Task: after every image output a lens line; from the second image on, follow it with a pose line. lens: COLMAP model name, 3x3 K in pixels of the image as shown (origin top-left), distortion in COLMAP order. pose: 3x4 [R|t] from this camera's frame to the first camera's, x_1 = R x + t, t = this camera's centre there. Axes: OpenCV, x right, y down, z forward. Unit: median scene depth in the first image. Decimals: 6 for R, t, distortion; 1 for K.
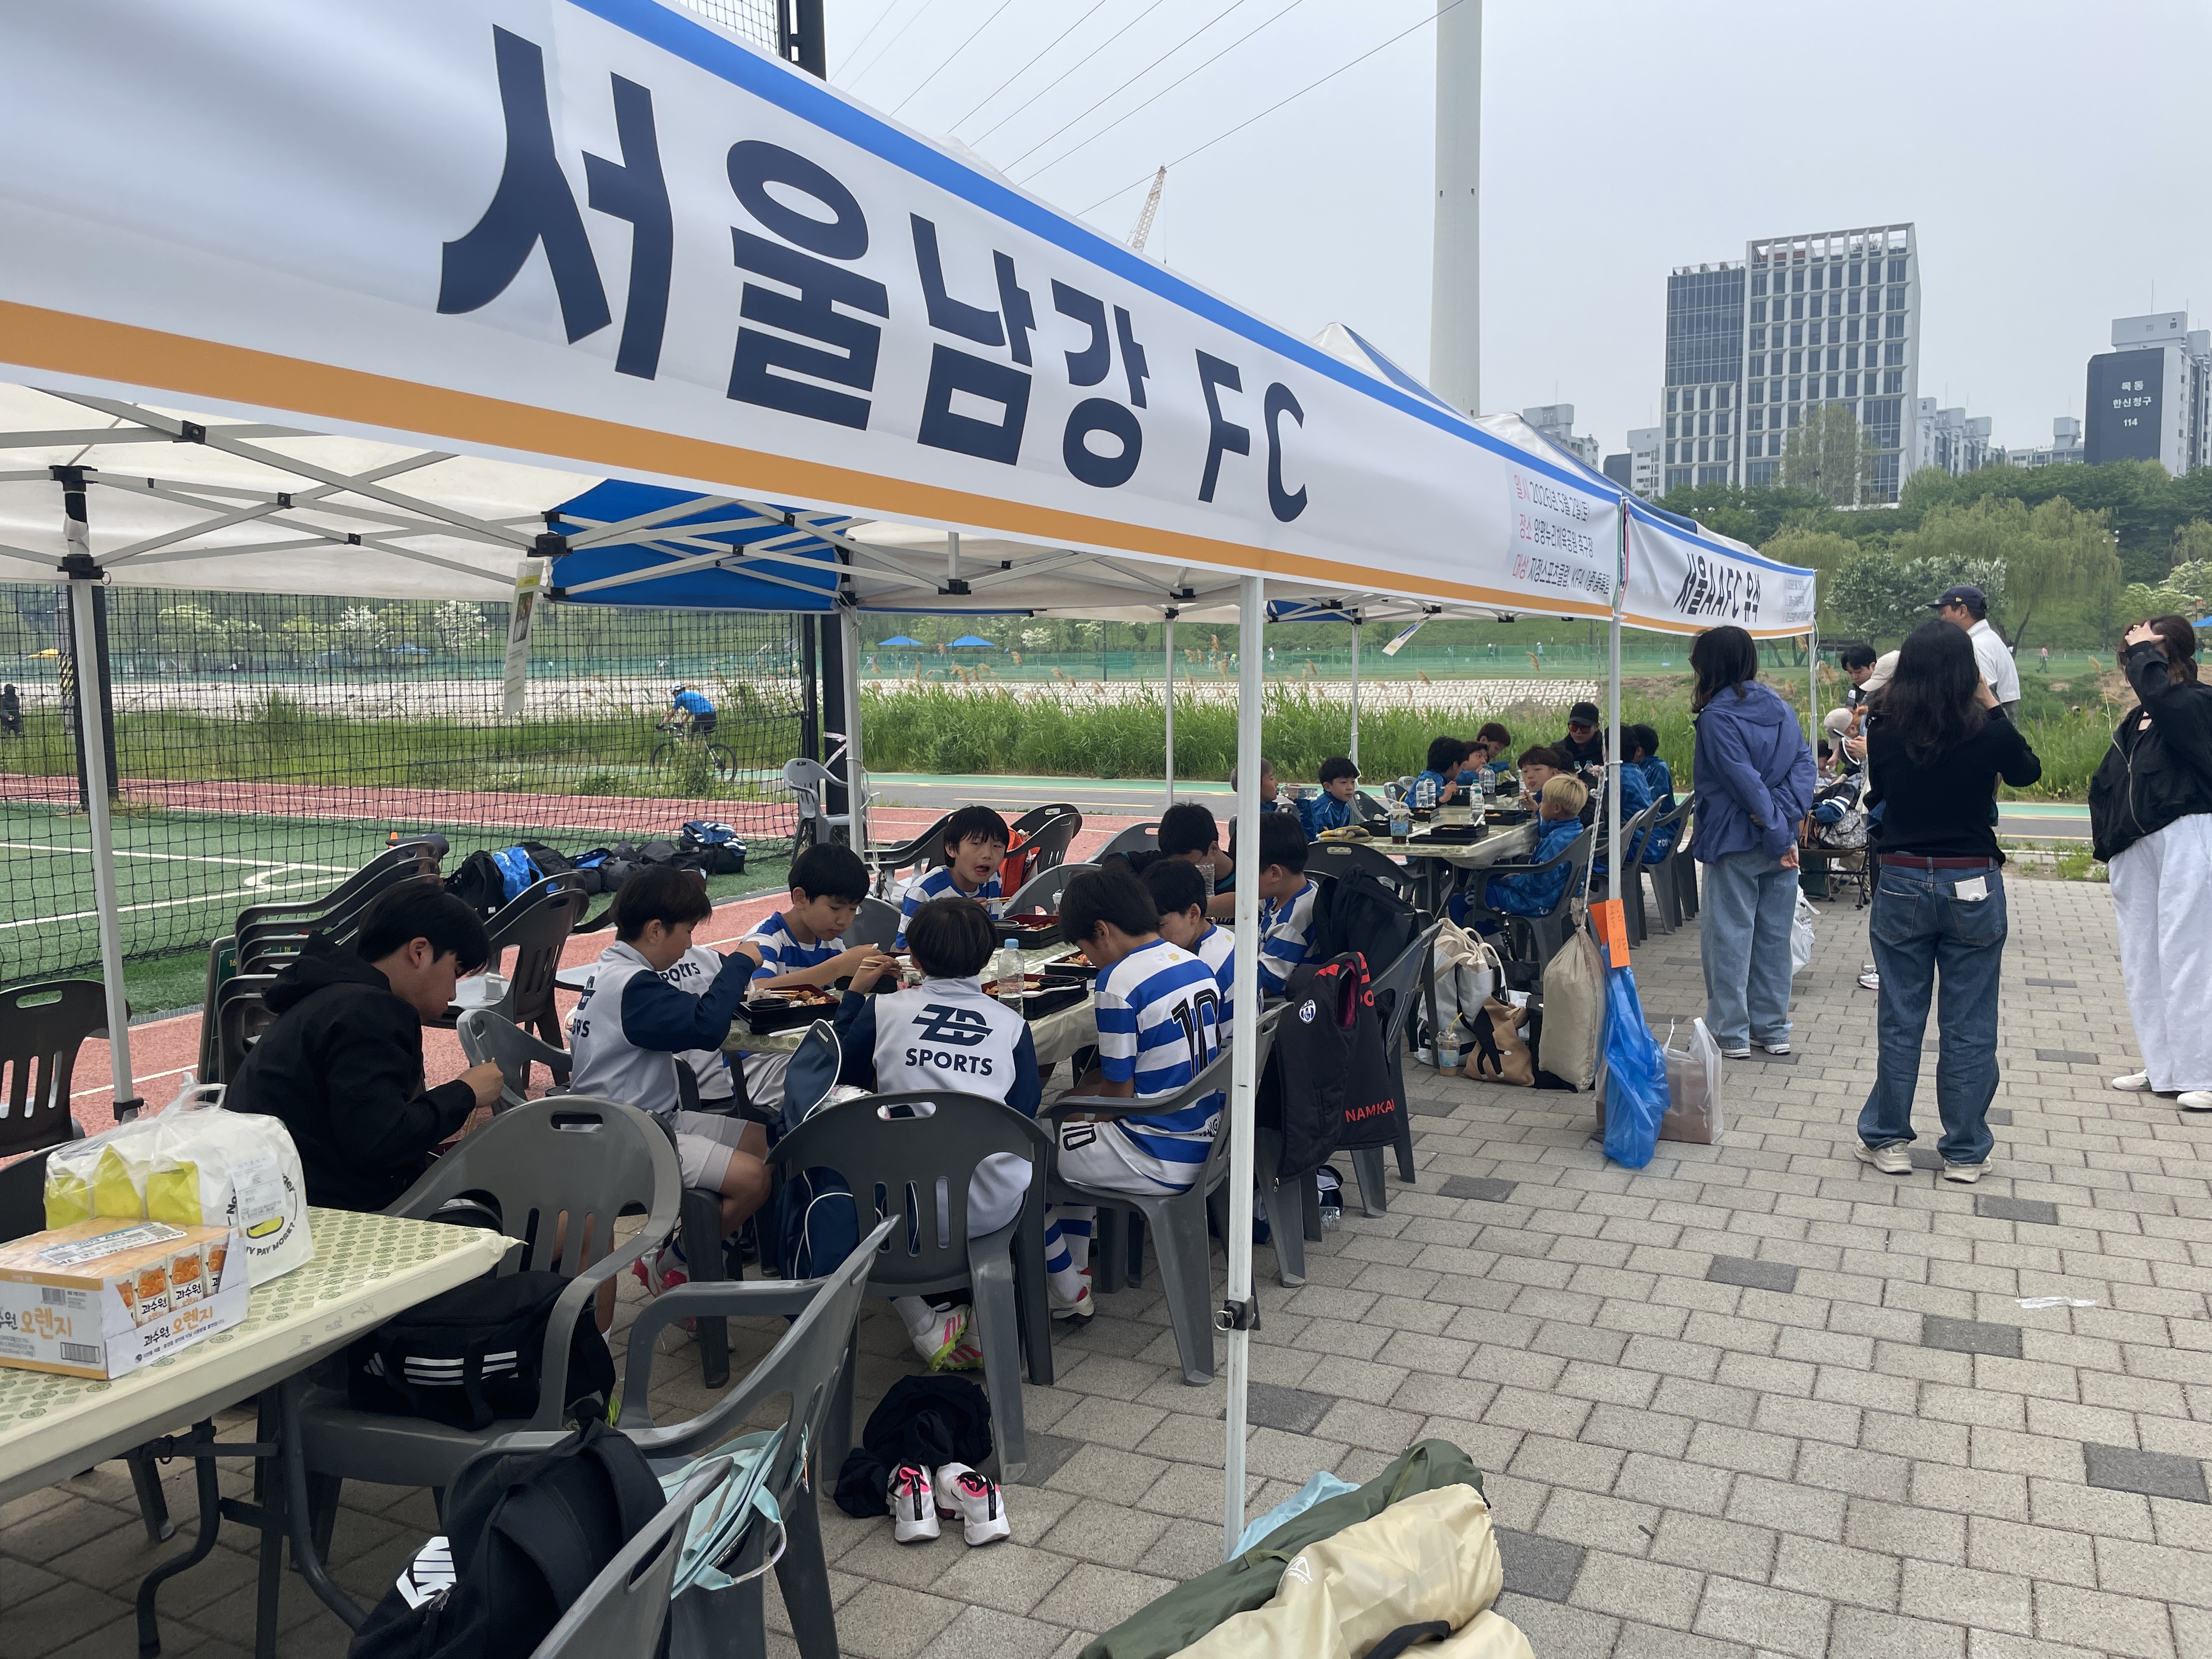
lens RADIAL K [[1699.8, 0, 1106.0], [0, 1699.8, 829.5], [0, 0, 1]] dist [0.044022, -0.062490]
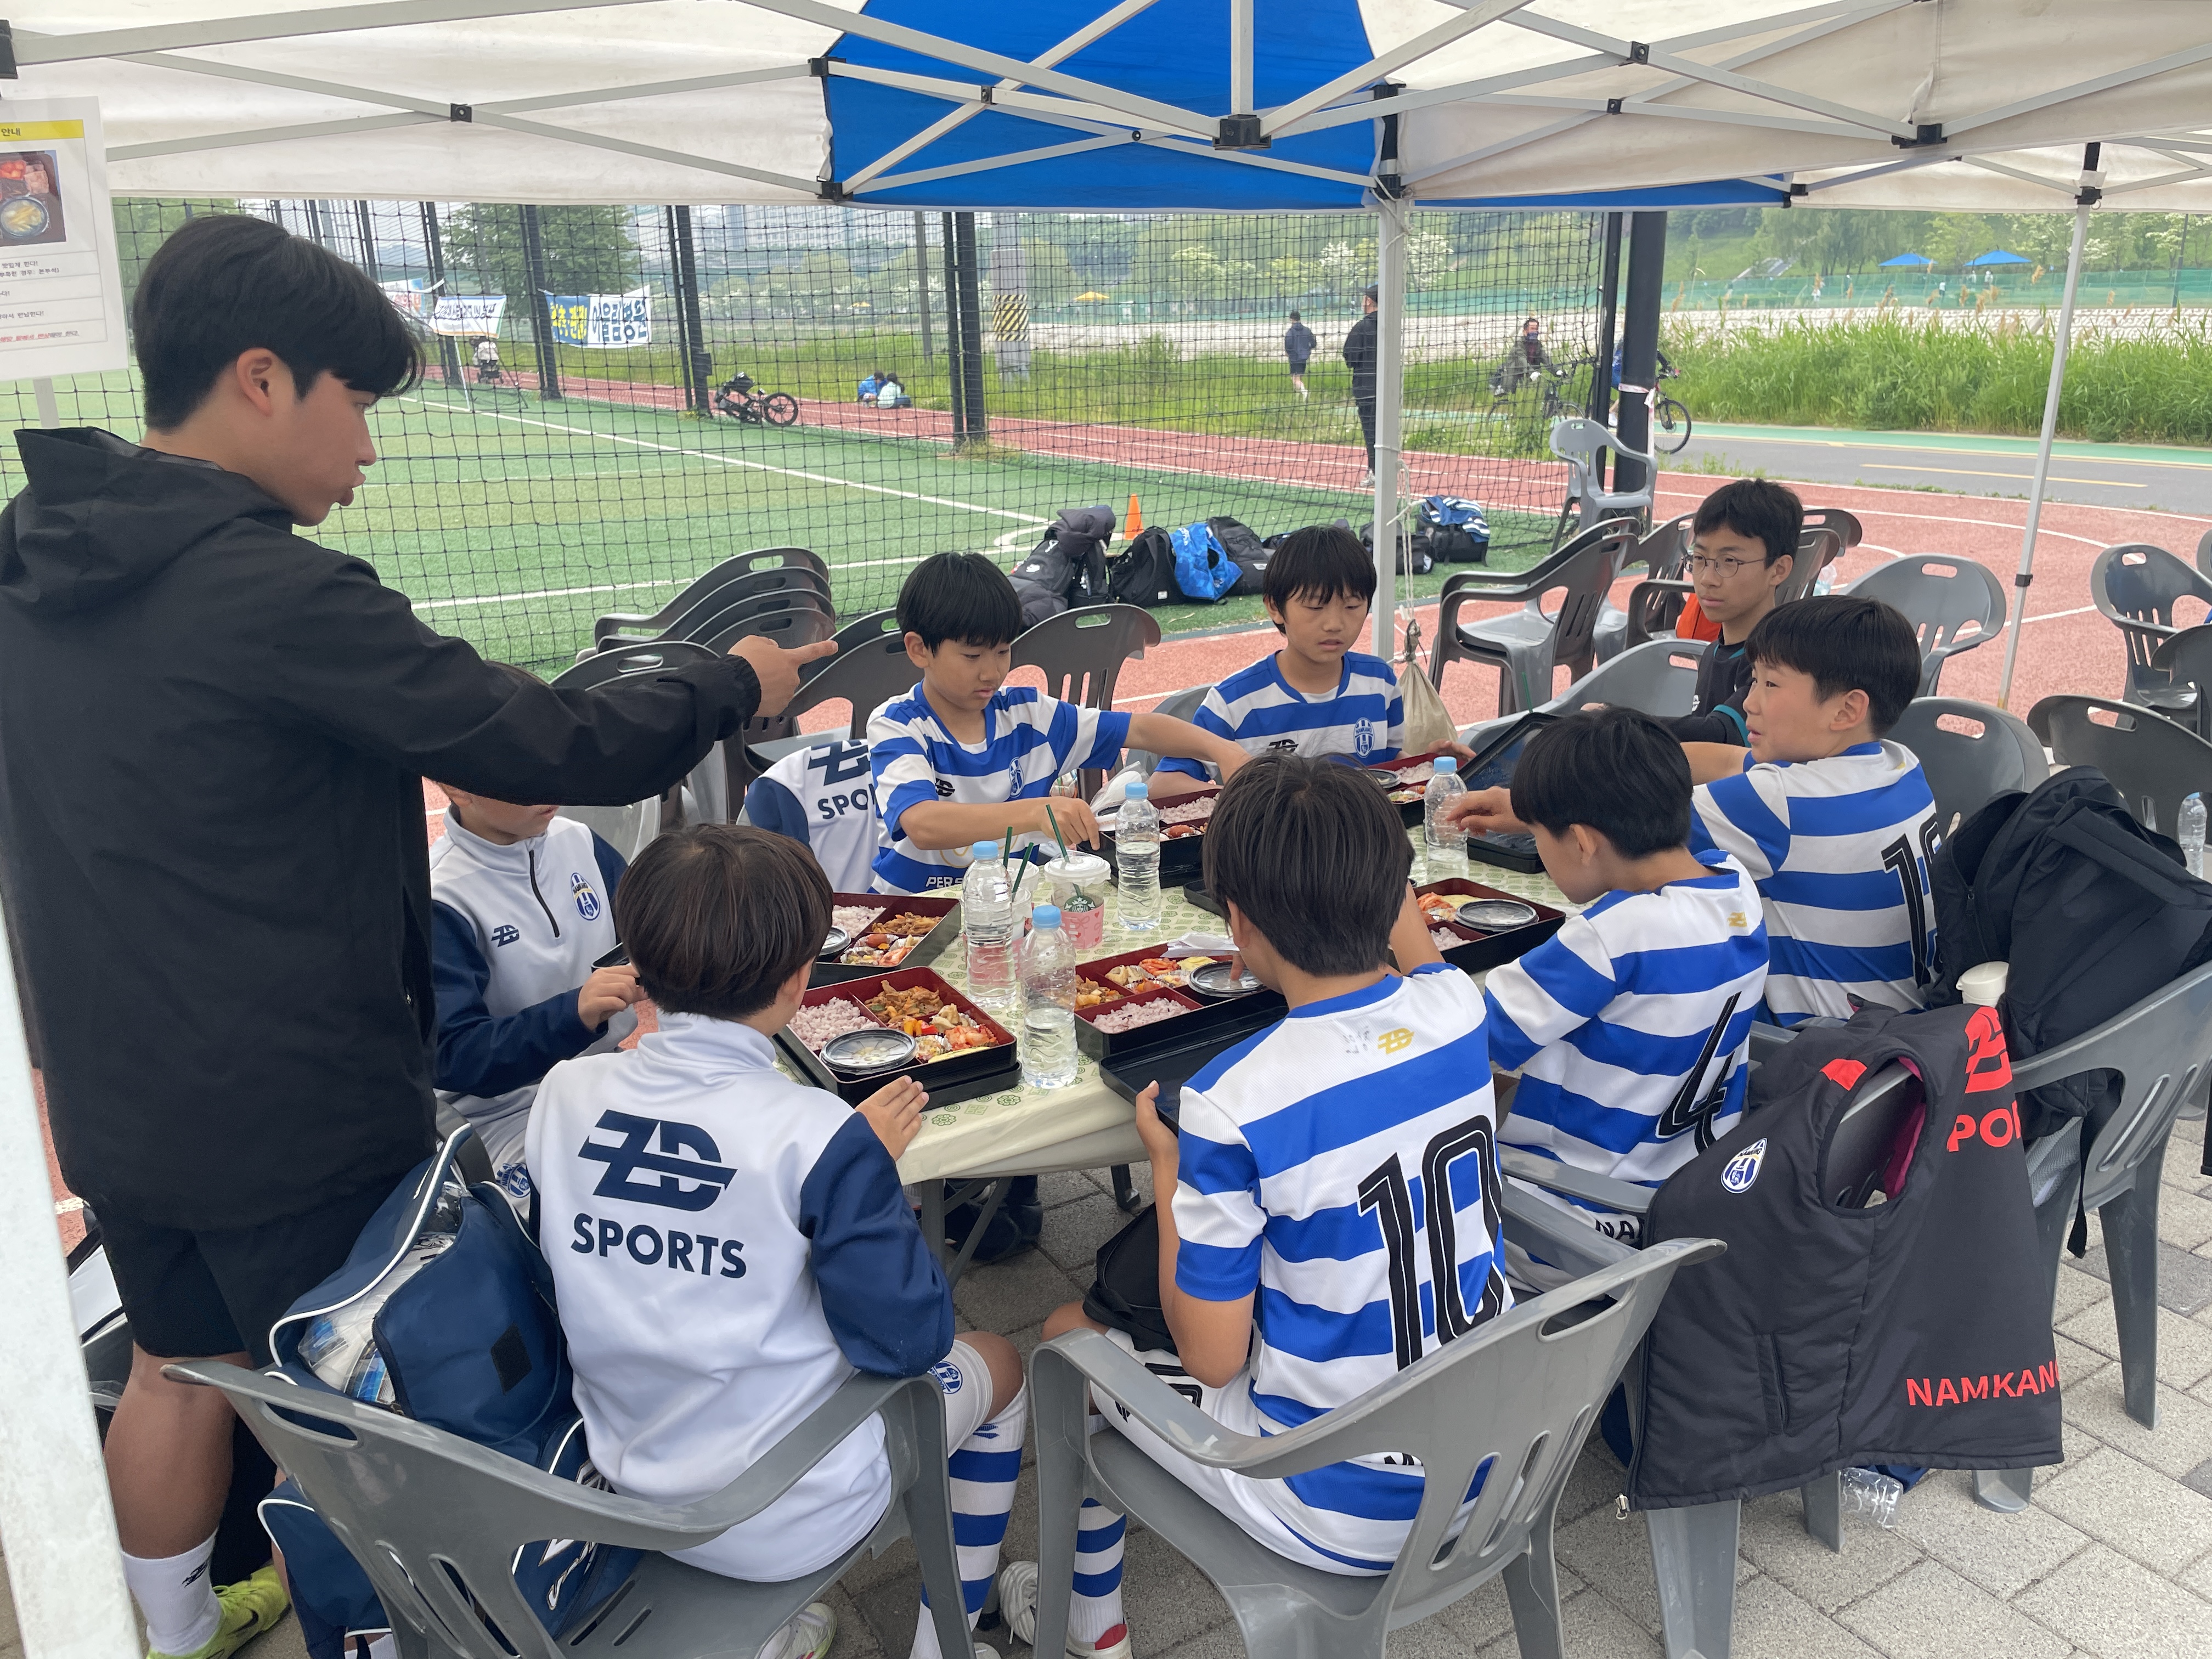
lens RADIAL K [[1699.8, 0, 1106.0], [0, 1699.8, 829.5], [0, 0, 1]] dist [0.044022, -0.062490]
pose [[0.853773, 0.140498, -0.501329, 0.033780], [-0.034797, 0.976146, 0.214307, -0.010659], [0.519481, -0.165525, 0.838297, 0.115028]]
